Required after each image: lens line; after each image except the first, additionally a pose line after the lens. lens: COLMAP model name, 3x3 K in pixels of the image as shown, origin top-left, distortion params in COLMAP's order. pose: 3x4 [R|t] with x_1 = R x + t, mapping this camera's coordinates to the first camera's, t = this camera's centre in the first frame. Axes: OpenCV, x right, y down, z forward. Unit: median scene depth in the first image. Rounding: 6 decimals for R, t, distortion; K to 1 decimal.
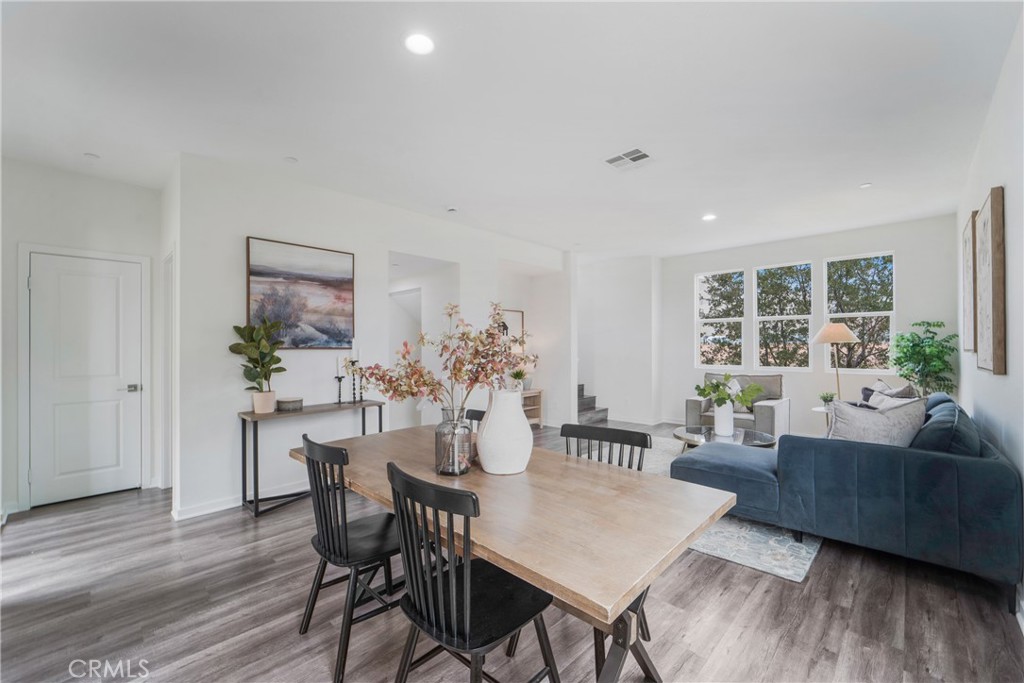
lens RADIAL K [[408.4, 0, 512.0], [0, 408.4, 341.5], [0, 0, 1]] dist [-0.001164, -0.000411]
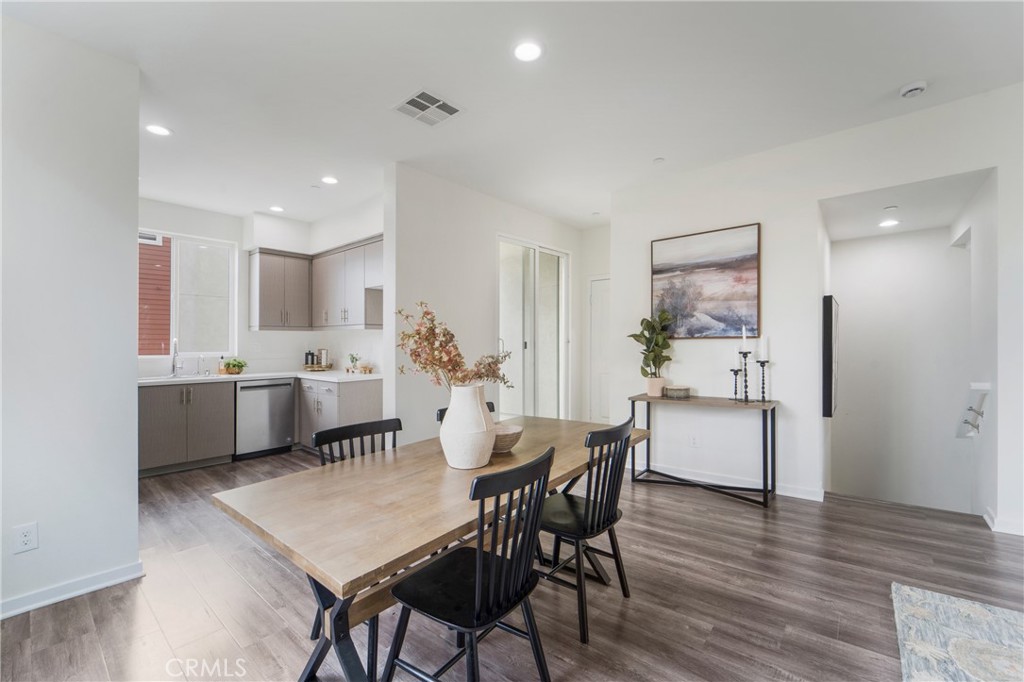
lens RADIAL K [[417.7, 0, 512.0], [0, 417.7, 341.0], [0, 0, 1]] dist [-0.032524, 0.000059]
pose [[0.090101, 0.001795, -0.995931, 0.424165], [0.027587, 0.999610, 0.004298, 0.007049], [0.995551, -0.027862, 0.090016, 0.435566]]
